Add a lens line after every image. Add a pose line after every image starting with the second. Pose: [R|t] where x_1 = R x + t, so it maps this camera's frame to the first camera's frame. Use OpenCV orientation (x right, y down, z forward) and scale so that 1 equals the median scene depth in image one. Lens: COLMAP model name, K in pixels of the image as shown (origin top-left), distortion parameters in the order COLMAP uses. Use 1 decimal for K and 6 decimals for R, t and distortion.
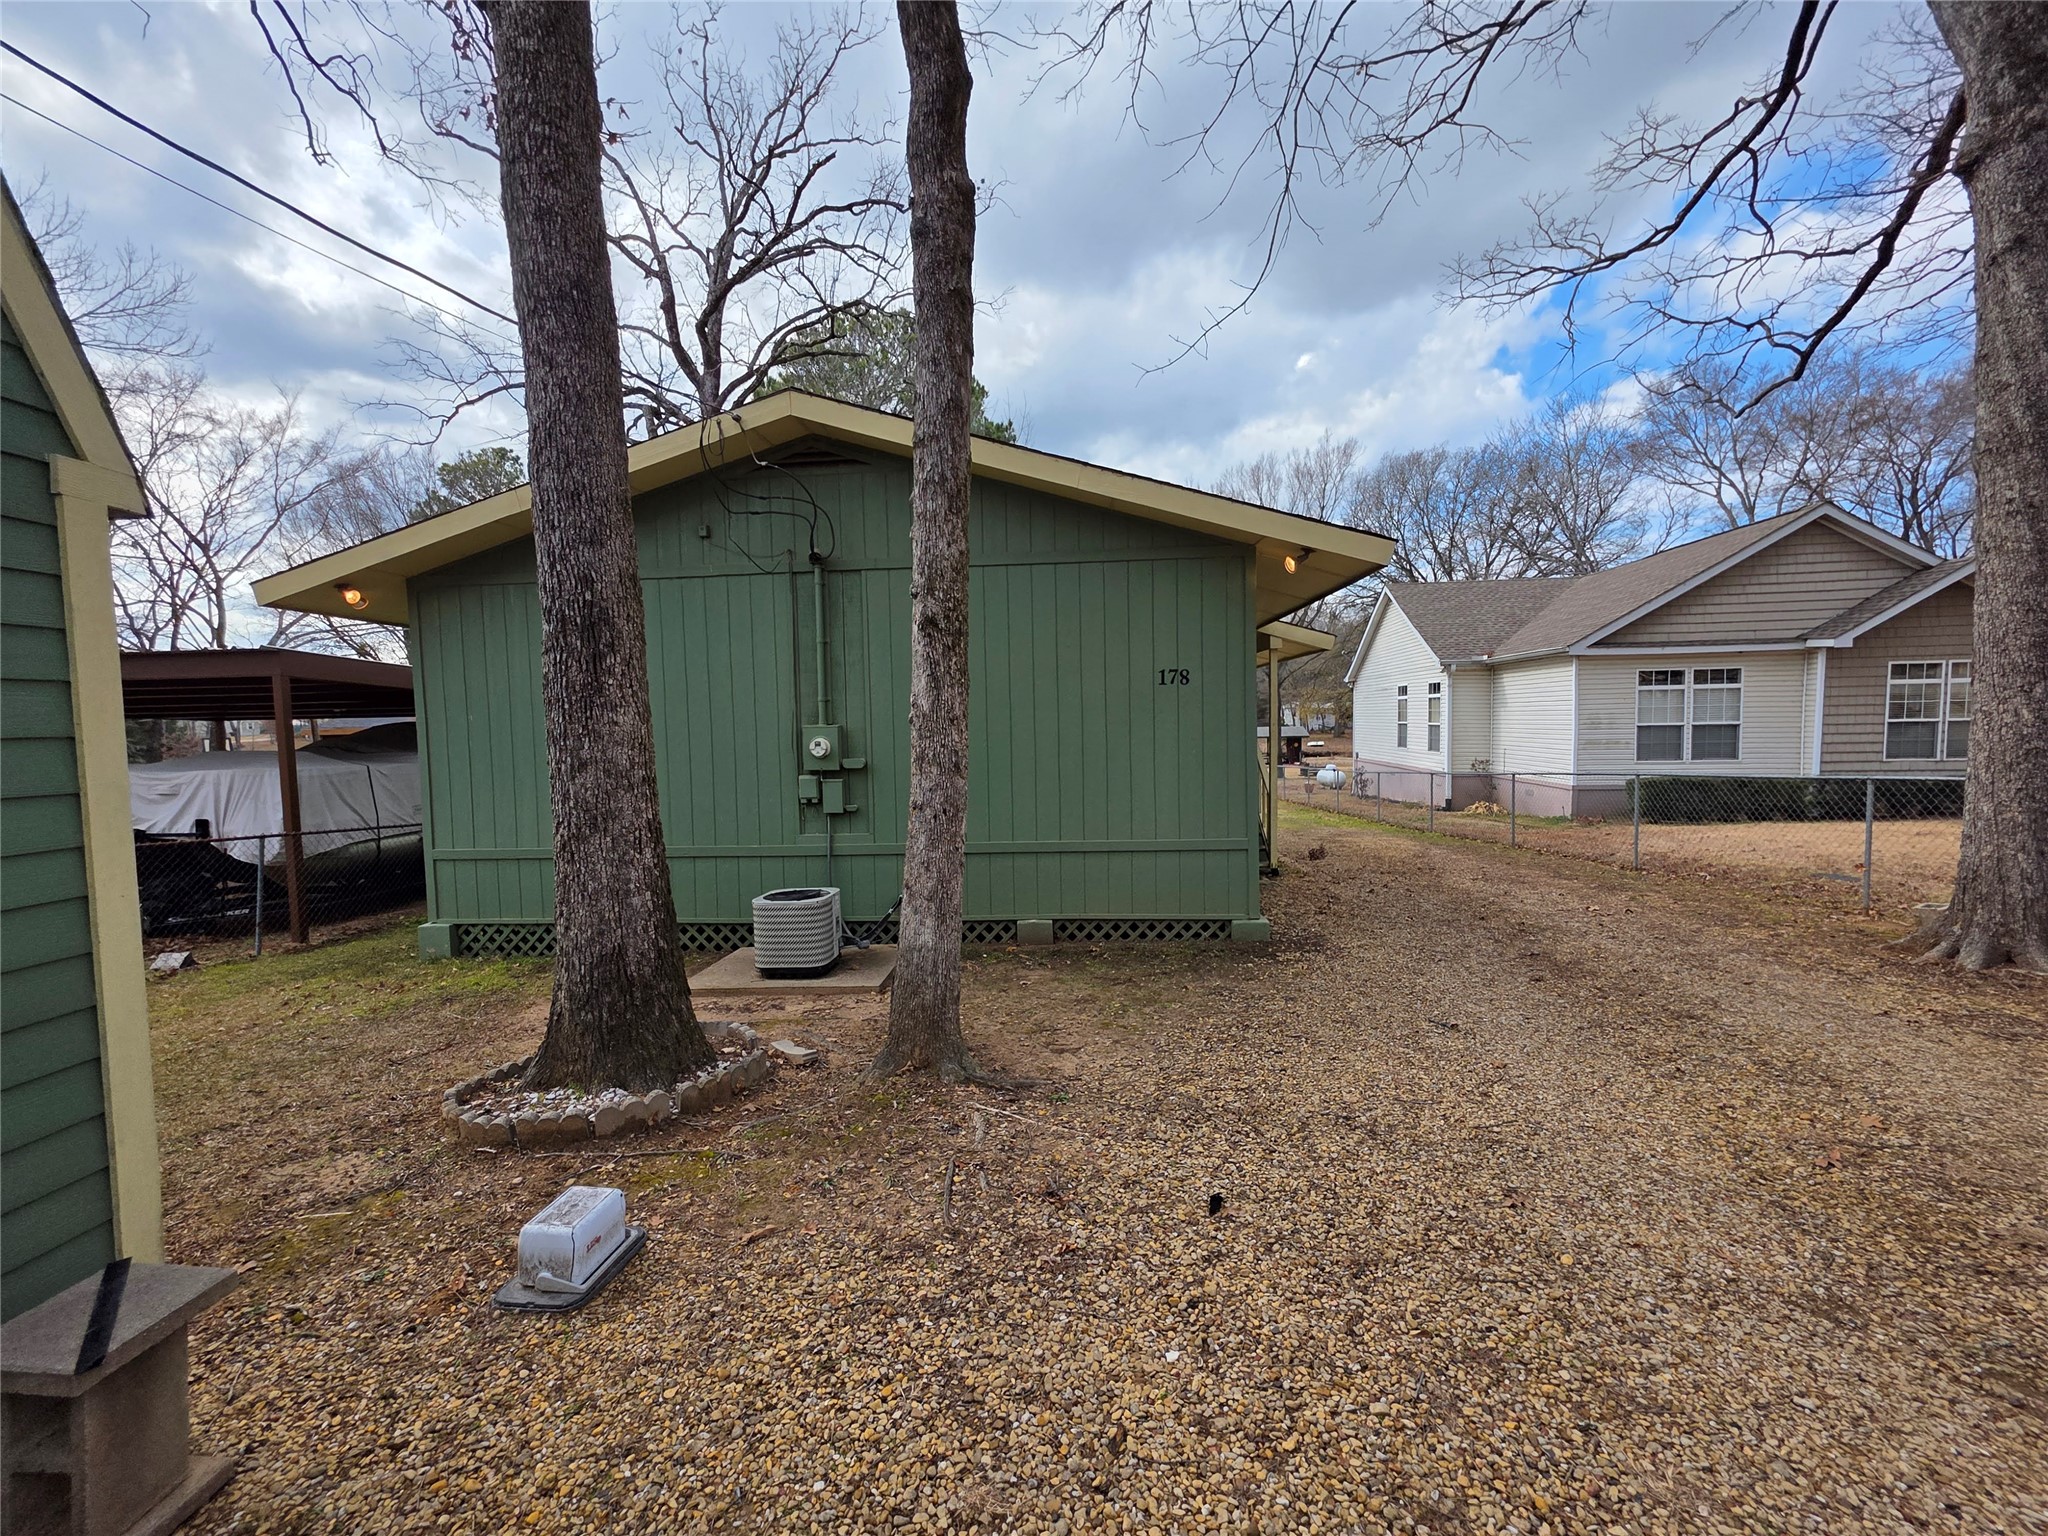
lens RADIAL K [[817.1, 0, 1017.6], [0, 817.1, 757.1], [0, 0, 1]] dist [0.000625, 0.000396]
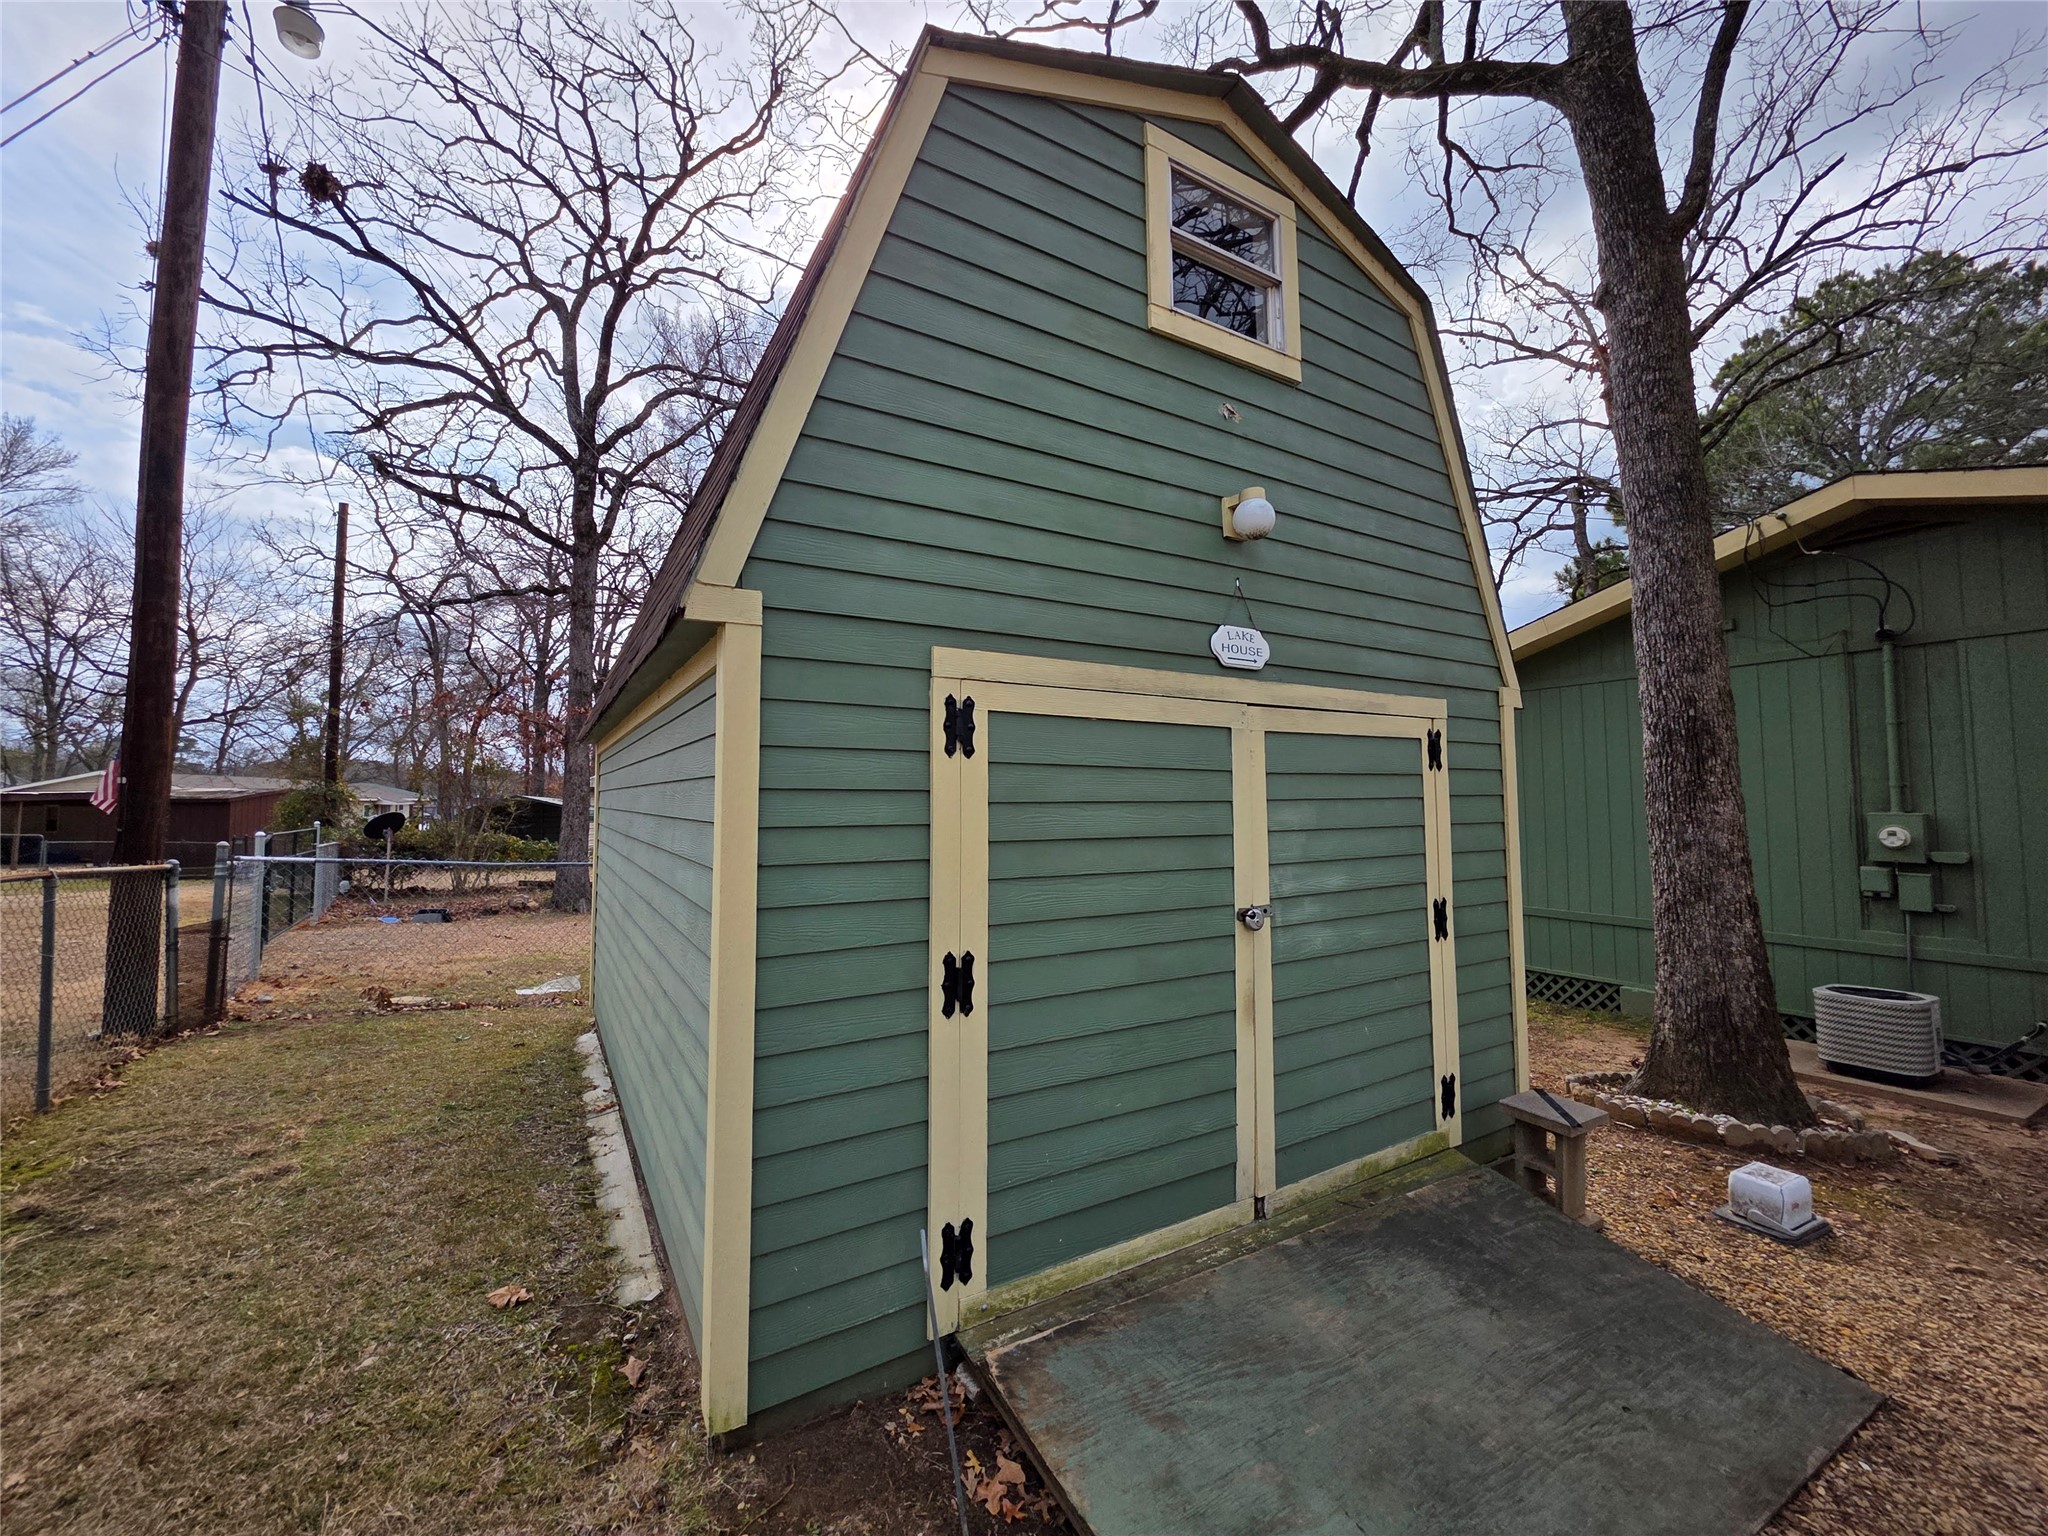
lens RADIAL K [[817.1, 0, 1017.6], [0, 817.1, 757.1], [0, 0, 1]] dist [0.000625, 0.000396]
pose [[0.570946, -0.027291, -0.820534, -0.079717], [-0.042923, 0.997088, -0.063030, -0.002349], [0.819865, 0.071207, 0.568112, -0.564572]]
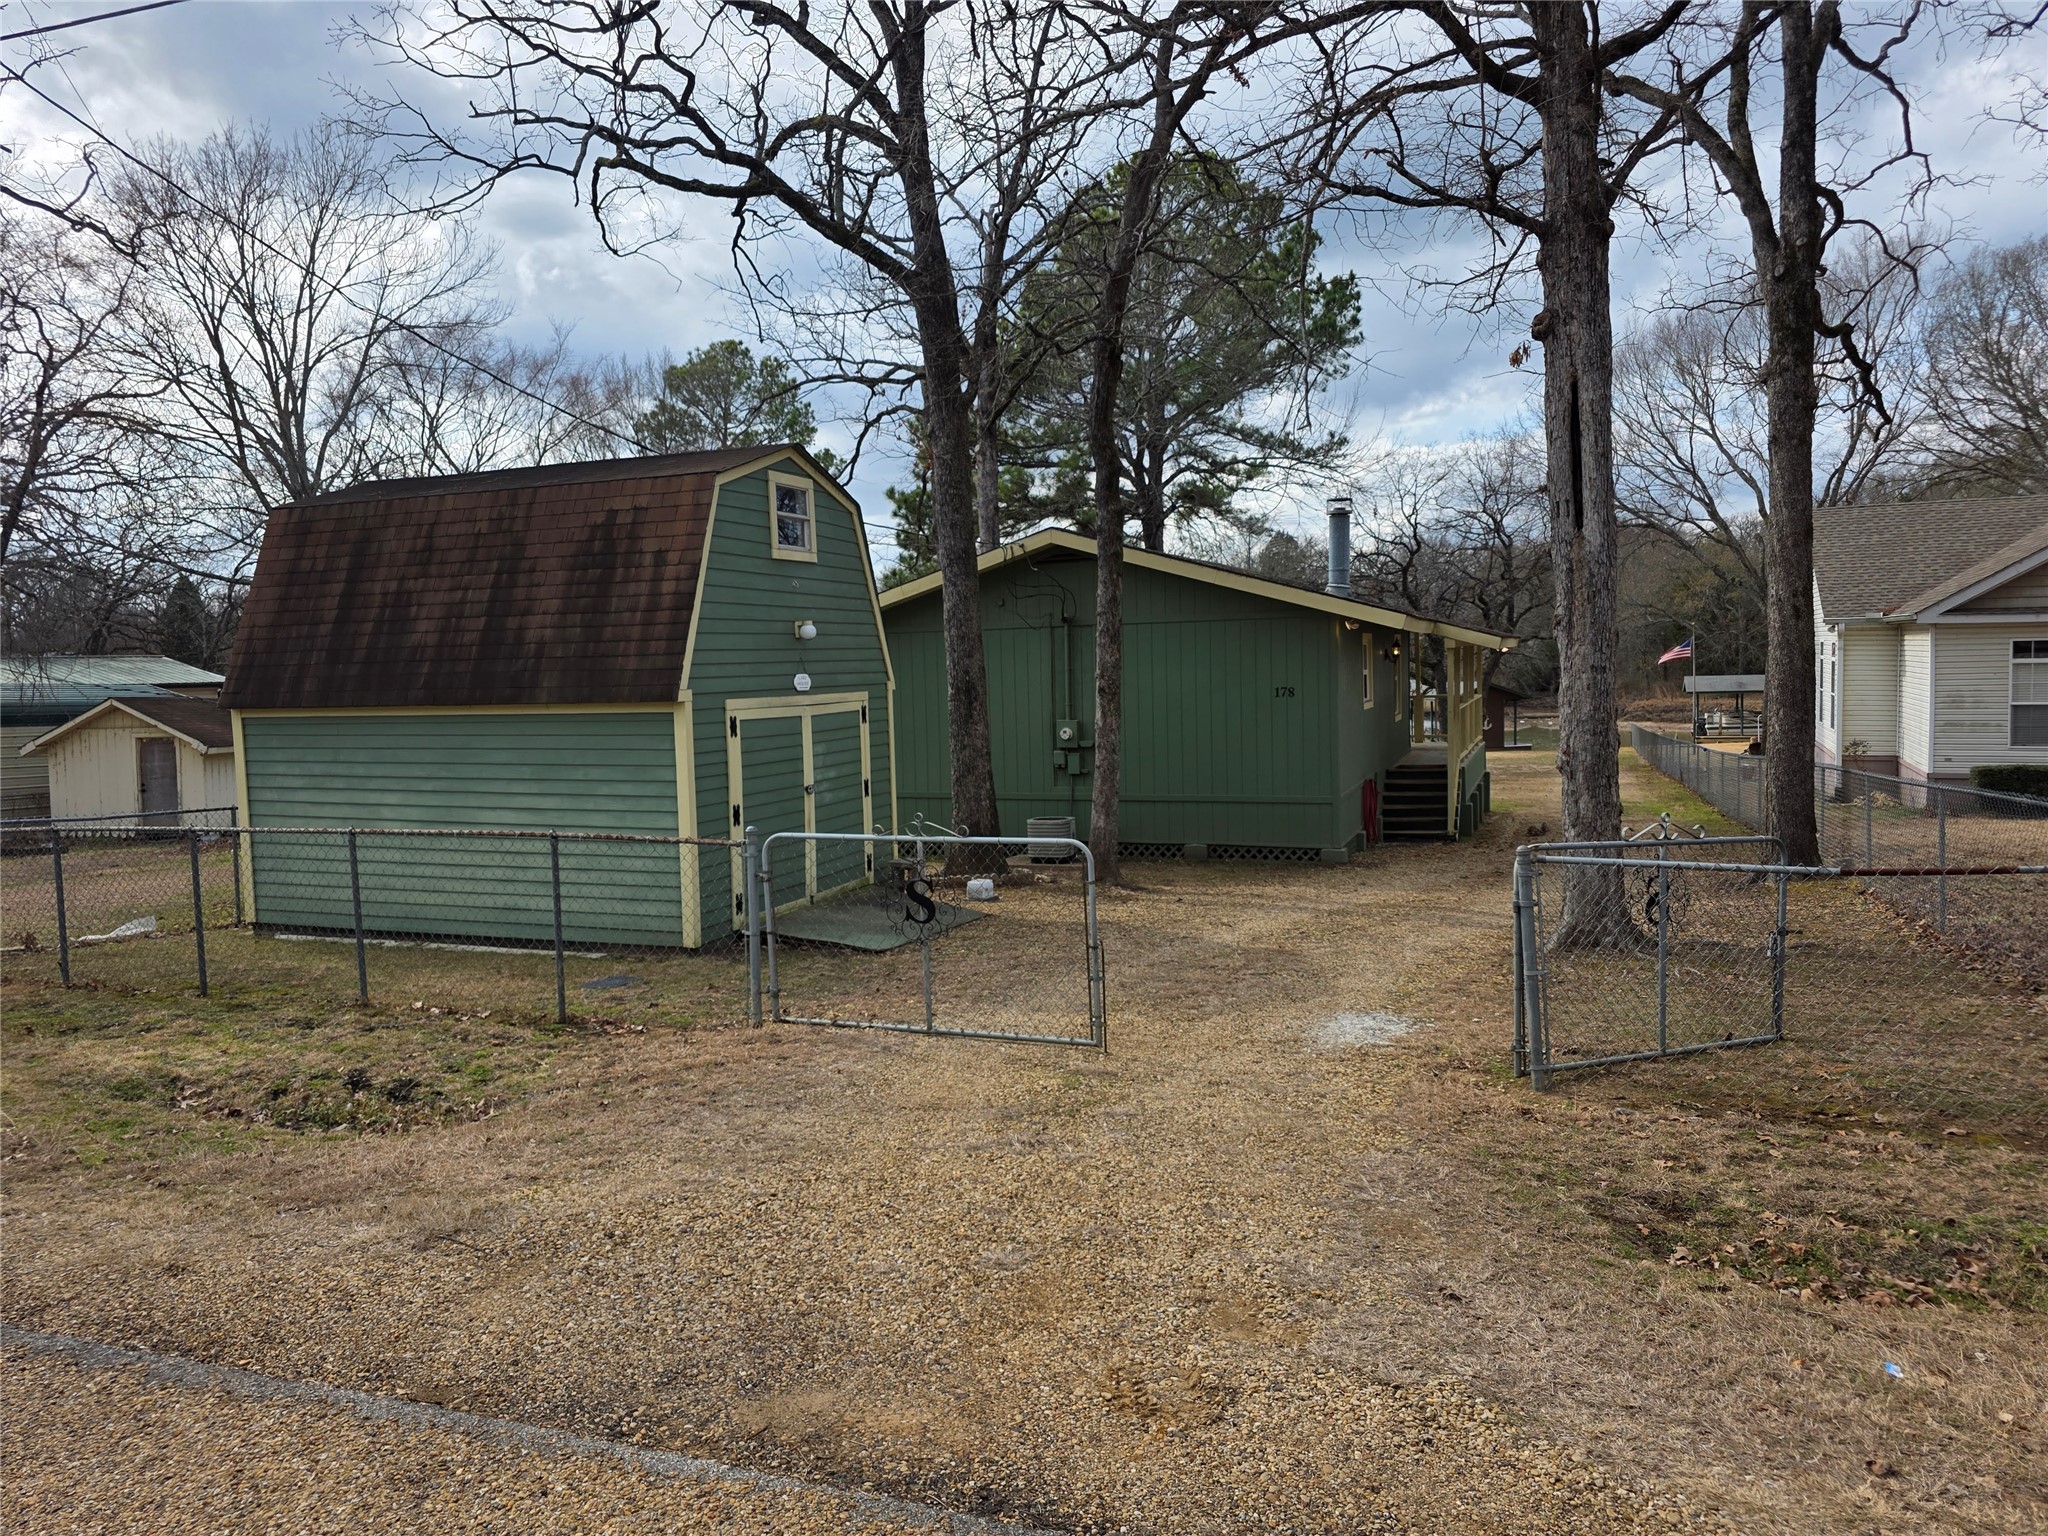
lens RADIAL K [[1441.7, 0, 1024.0], [0, 1441.7, 768.0], [0, 0, 1]] dist [0.001134, -0.000259]
pose [[0.954225, 0.022046, -0.298277, 0.920192], [-0.009571, 0.999020, 0.043219, -0.114318], [0.298937, -0.038386, 0.953500, -3.039513]]
